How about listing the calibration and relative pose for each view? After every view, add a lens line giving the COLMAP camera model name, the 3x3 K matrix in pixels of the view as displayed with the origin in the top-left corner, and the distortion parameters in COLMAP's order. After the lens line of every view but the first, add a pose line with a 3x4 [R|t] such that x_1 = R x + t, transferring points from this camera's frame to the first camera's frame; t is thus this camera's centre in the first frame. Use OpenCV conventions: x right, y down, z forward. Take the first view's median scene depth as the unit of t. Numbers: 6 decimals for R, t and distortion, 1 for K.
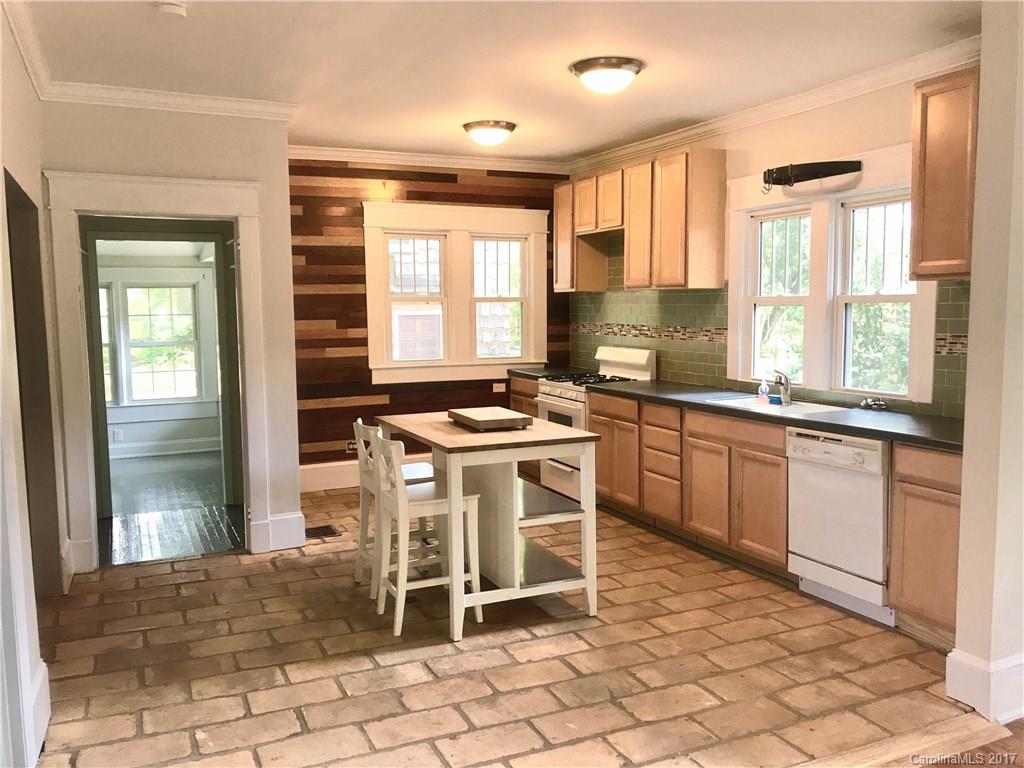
lens RADIAL K [[842.4, 0, 512.0], [0, 842.4, 384.0], [0, 0, 1]] dist [0.007583, -0.006047]
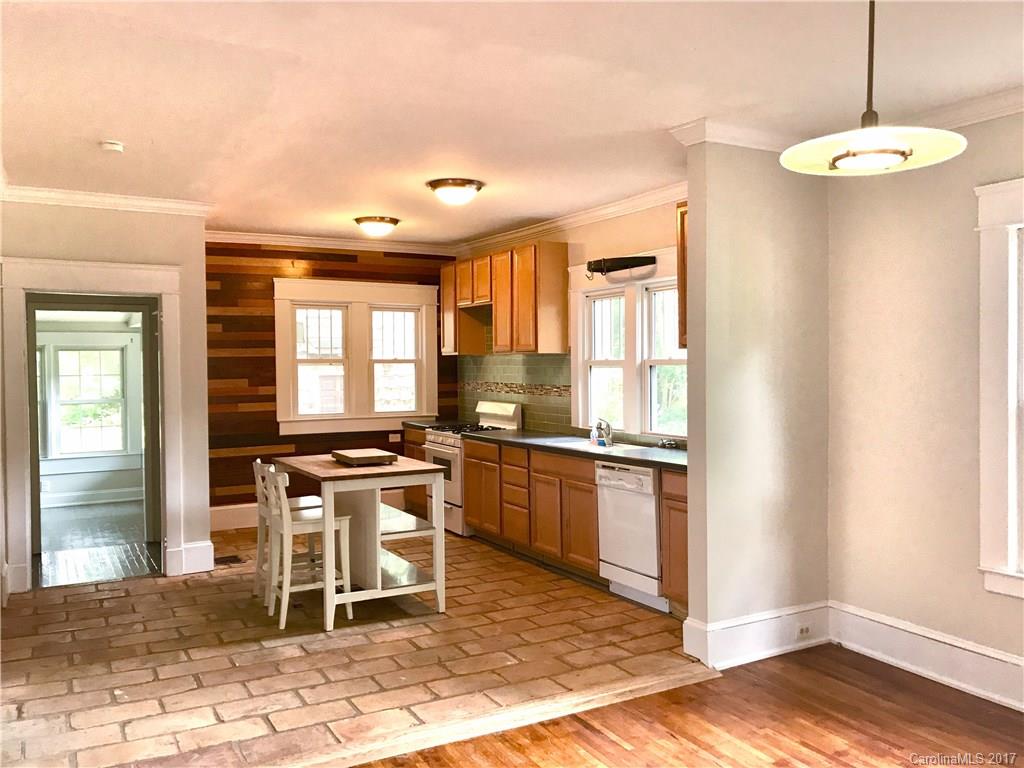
lens RADIAL K [[835.8, 0, 507.2], [0, 835.8, 379.0], [0, 0, 1]] dist [0.013428, 0.003415]
pose [[0.997356, -0.000811, 0.072669, 0.096598], [0.006373, 0.997061, -0.076343, 0.021789], [-0.072393, 0.076604, 0.994430, -0.262767]]
